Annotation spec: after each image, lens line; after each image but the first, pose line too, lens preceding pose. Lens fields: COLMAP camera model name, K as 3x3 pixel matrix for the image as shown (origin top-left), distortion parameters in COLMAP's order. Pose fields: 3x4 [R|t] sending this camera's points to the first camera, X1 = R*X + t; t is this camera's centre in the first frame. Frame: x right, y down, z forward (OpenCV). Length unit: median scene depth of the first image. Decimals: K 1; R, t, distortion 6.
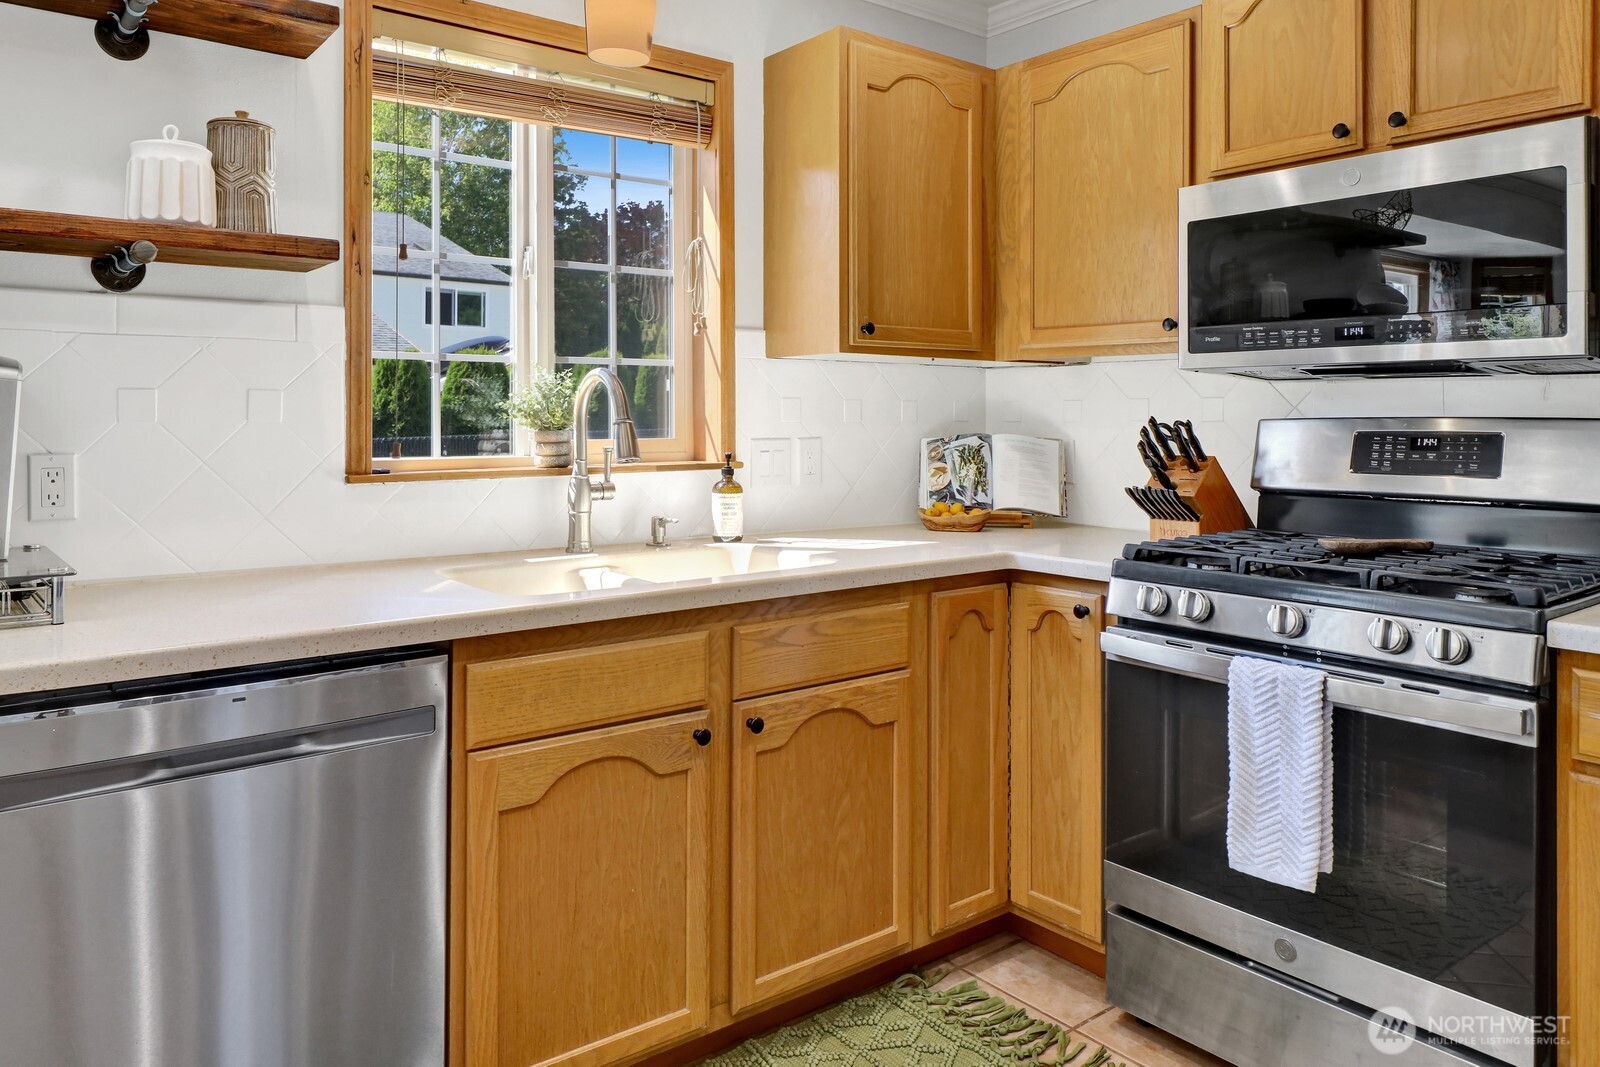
lens RADIAL K [[1125.9, 0, 756.1], [0, 1125.9, 409.6], [0, 0, 1]] dist [0.008330, -0.007647]
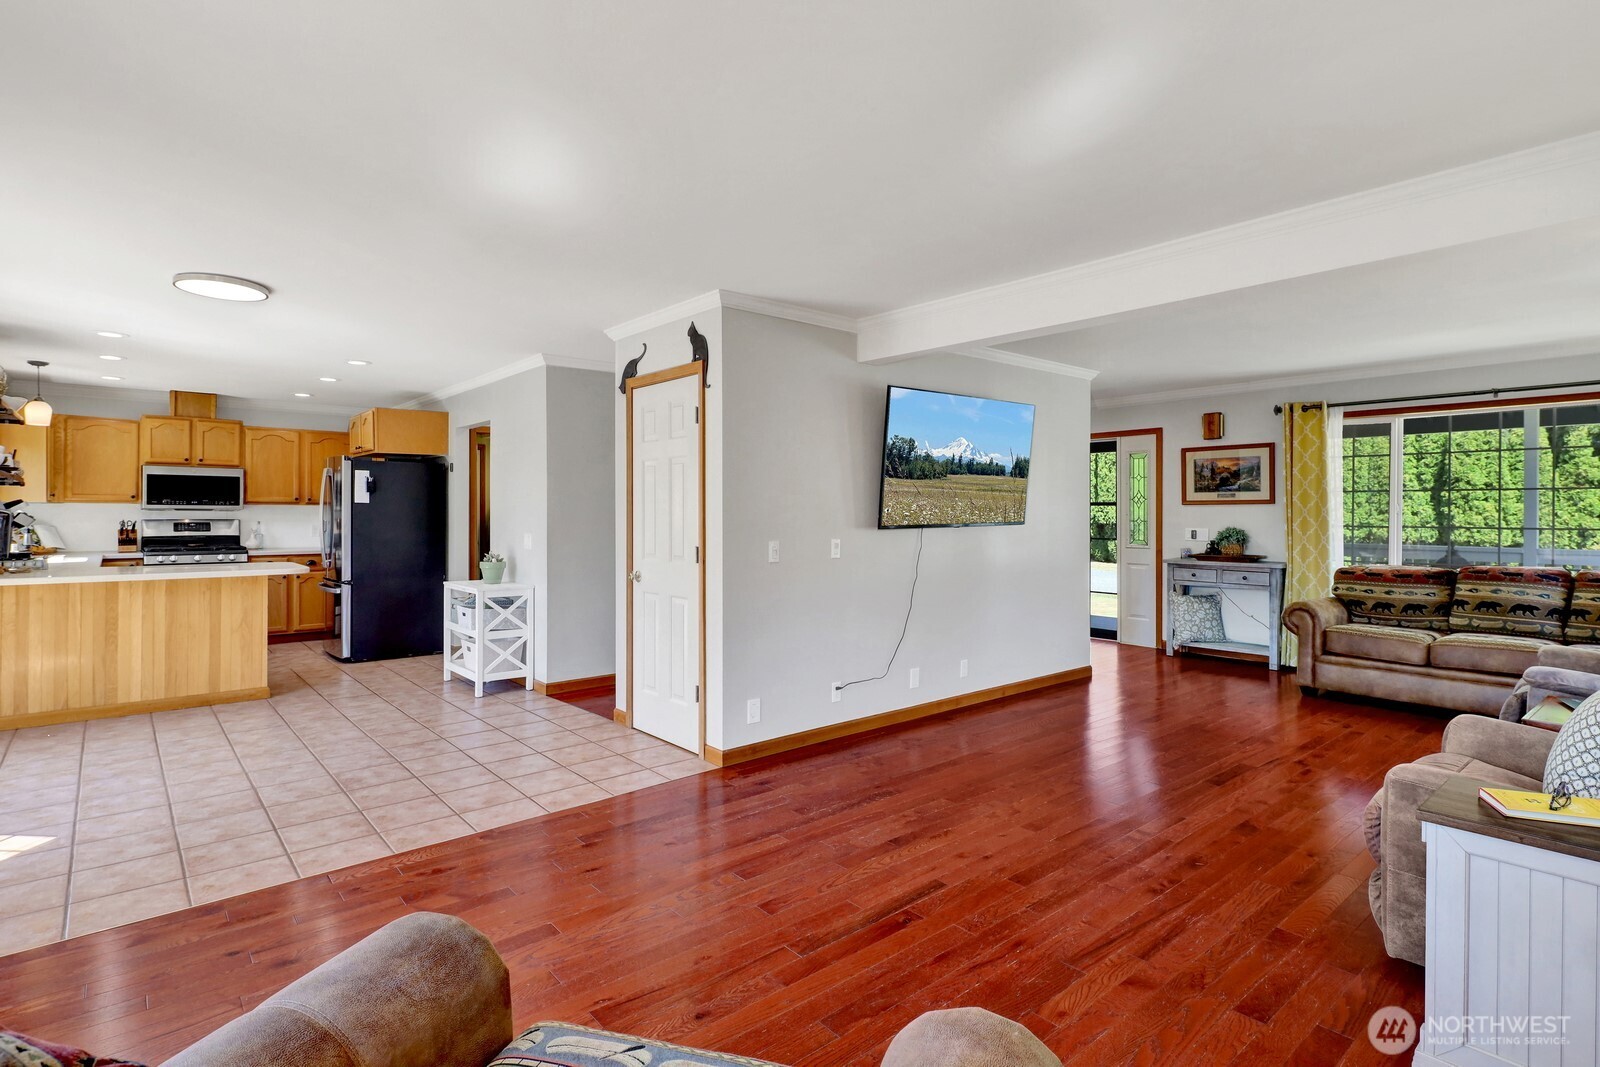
lens RADIAL K [[785.0, 0, 795.7], [0, 785.0, 515.6], [0, 0, 1]] dist [0.013417, -0.008113]
pose [[-0.039003, -0.006834, 0.999216, -2.639765], [-0.010327, 0.999926, 0.006436, -0.053266], [-0.999186, -0.010068, -0.039070, -1.307470]]
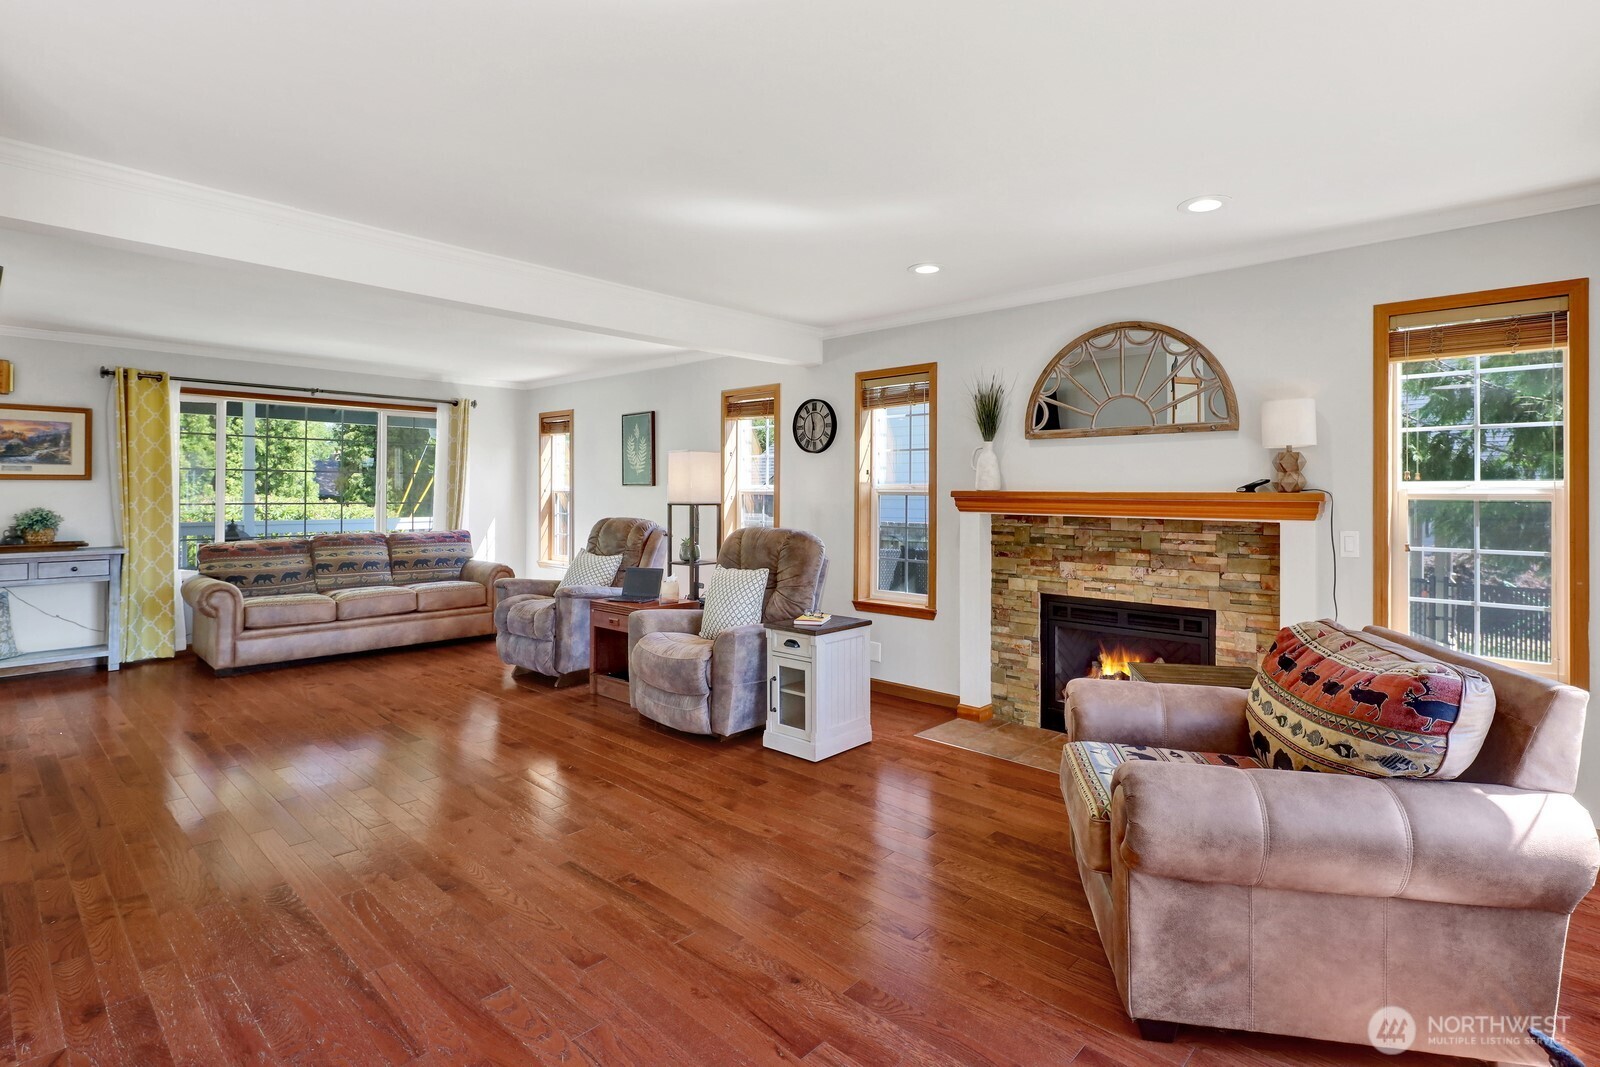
lens RADIAL K [[785.0, 0, 809.9], [0, 785.0, 486.3], [0, 0, 1]] dist [0.013417, -0.008113]
pose [[-0.987498, -0.006164, -0.157510, -1.716711], [-0.003658, 0.999862, -0.016196, -0.044440], [0.157588, -0.015417, -0.987385, -0.414739]]
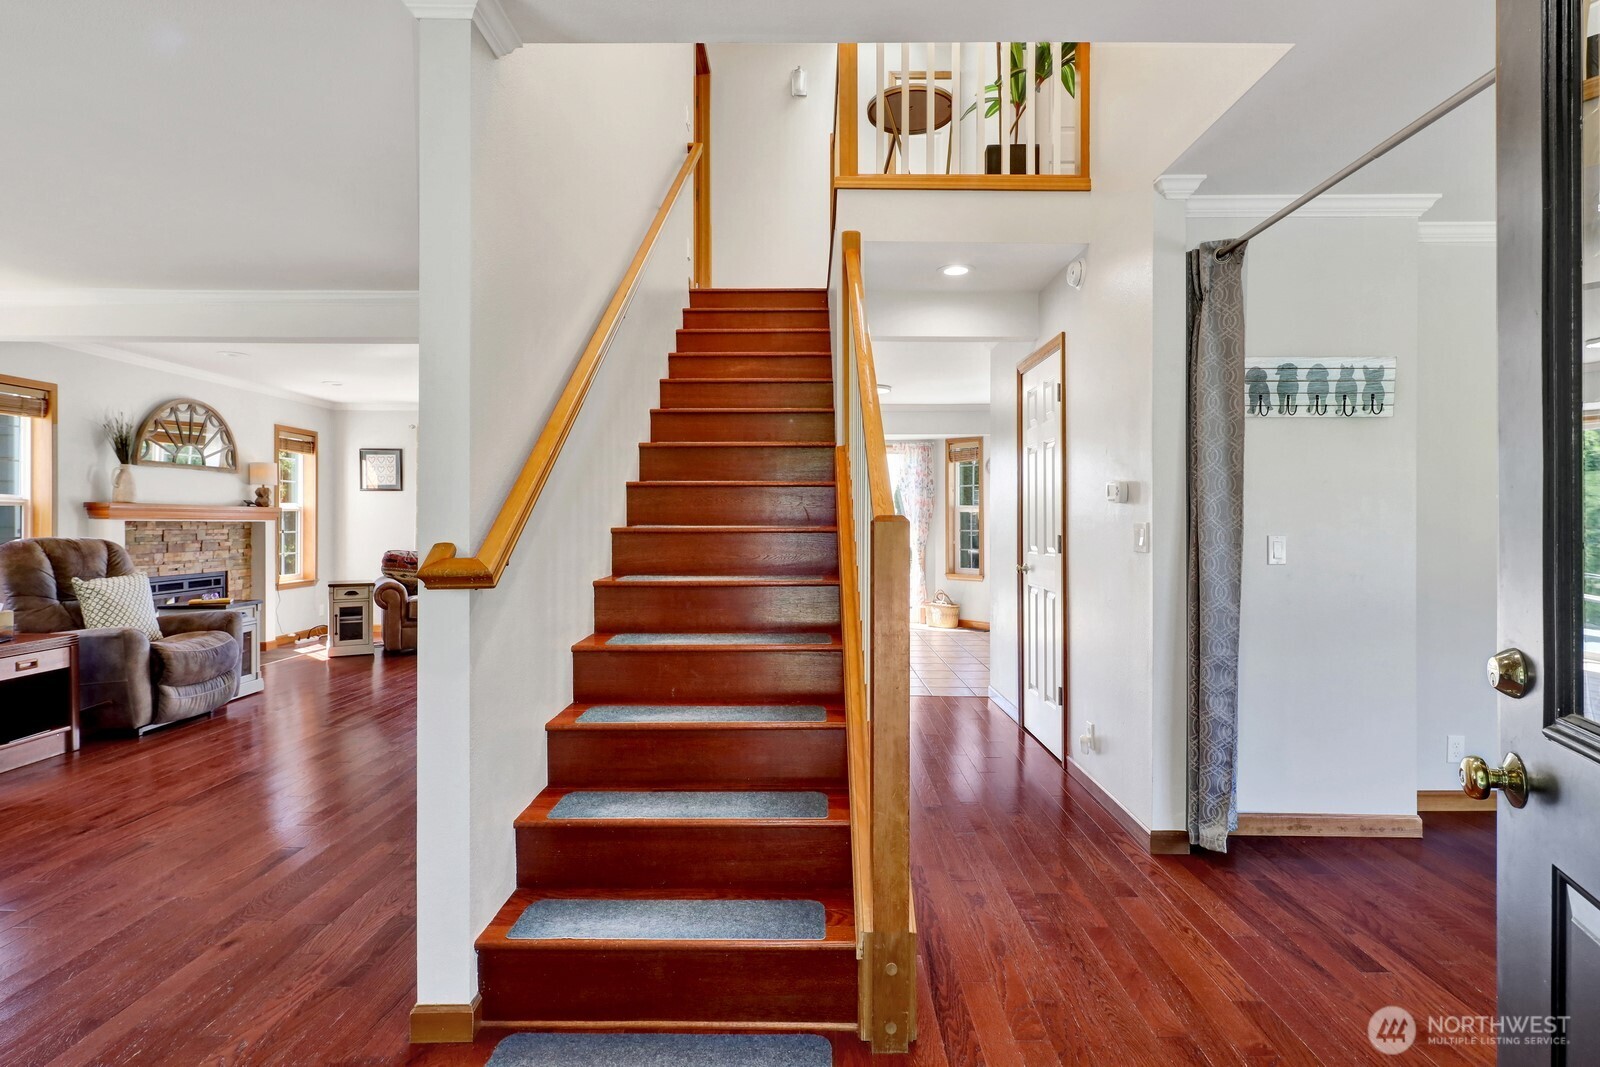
lens RADIAL K [[802.0, 0, 807.1], [0, 802.0, 517.3], [0, 0, 1]] dist [0.005733, -0.001074]
pose [[0.788990, -0.002874, -0.614399, 0.549946], [0.005412, 0.999983, 0.002272, -0.018223], [0.614382, -0.005118, 0.788992, -2.679340]]
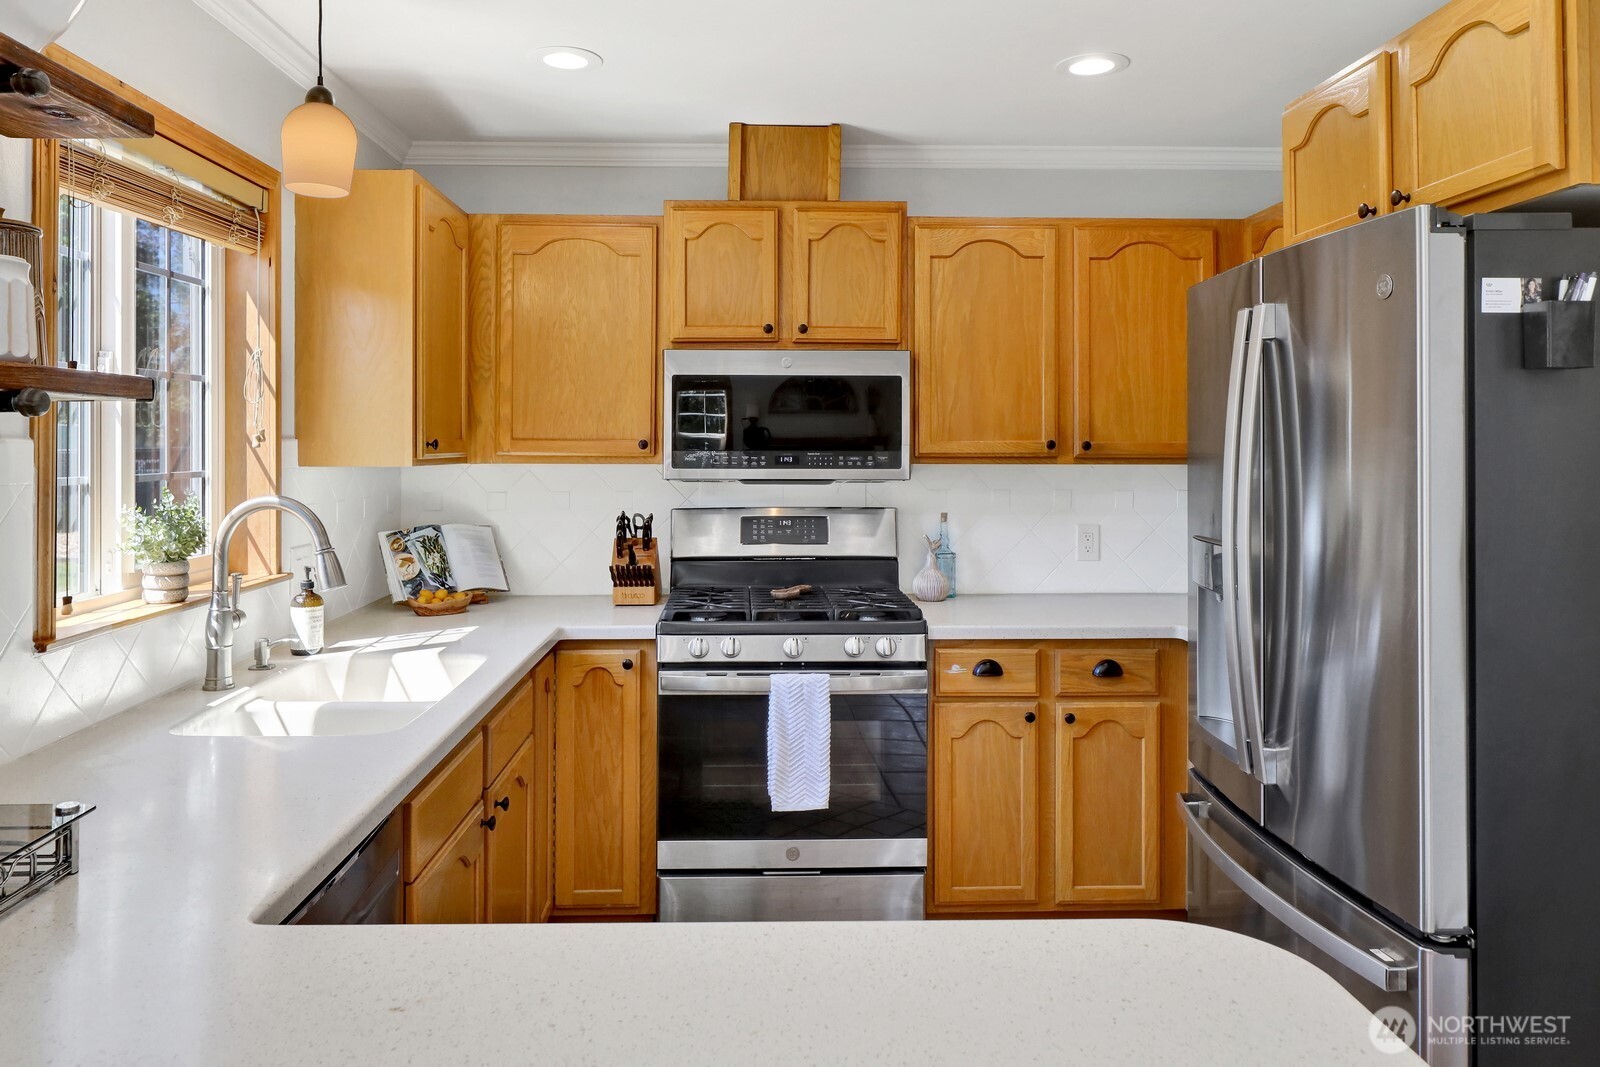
lens RADIAL K [[1125.9, 0, 803.6], [0, 1125.9, 437.0], [0, 0, 1]] dist [0.008330, -0.007647]
pose [[0.578291, 0.003839, 0.815821, -0.655220], [-0.003804, 0.999991, -0.002009, -0.085096], [-0.815821, -0.001941, 0.578301, 0.053326]]
